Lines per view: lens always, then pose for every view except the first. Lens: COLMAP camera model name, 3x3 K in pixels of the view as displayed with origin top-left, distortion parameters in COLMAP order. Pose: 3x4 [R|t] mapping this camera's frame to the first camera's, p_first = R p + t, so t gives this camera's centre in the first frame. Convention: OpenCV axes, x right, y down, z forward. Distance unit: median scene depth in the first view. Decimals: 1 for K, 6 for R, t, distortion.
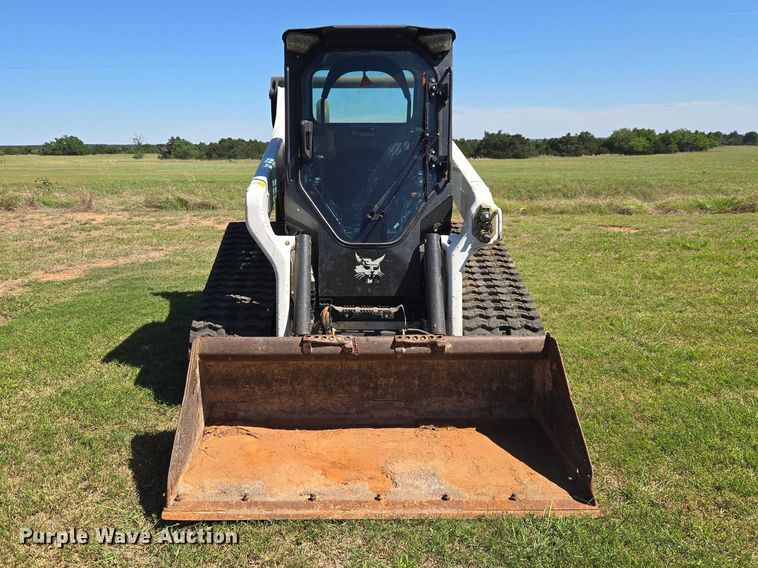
lens RADIAL K [[662.7, 0, 380.1], [0, 662.7, 292.3], [0, 0, 1]] dist [0.058294, -0.003615]
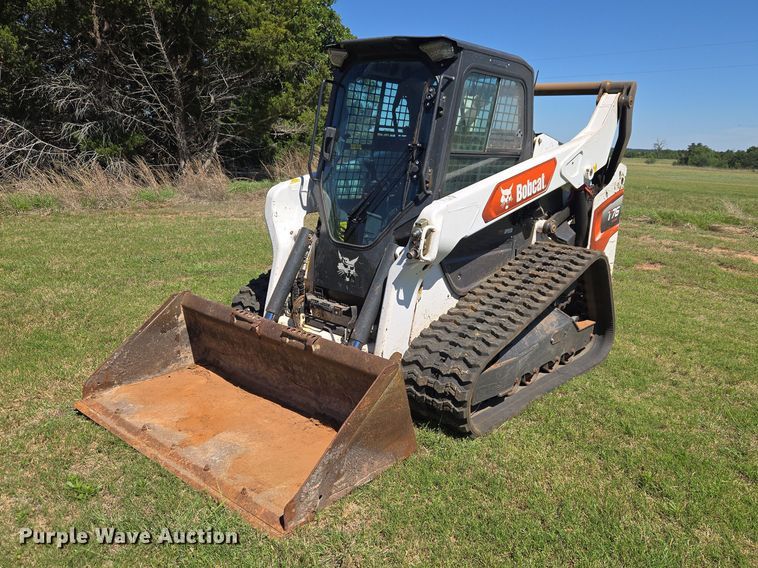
lens RADIAL K [[635.0, 0, 378.8], [0, 635.0, 292.2], [0, 0, 1]] dist [0.039873, -0.005464]
pose [[0.745517, 0.193622, -0.637742, 0.683798], [-0.191909, 0.978709, 0.072800, -0.081091], [0.638259, 0.068115, 0.766802, 0.255595]]
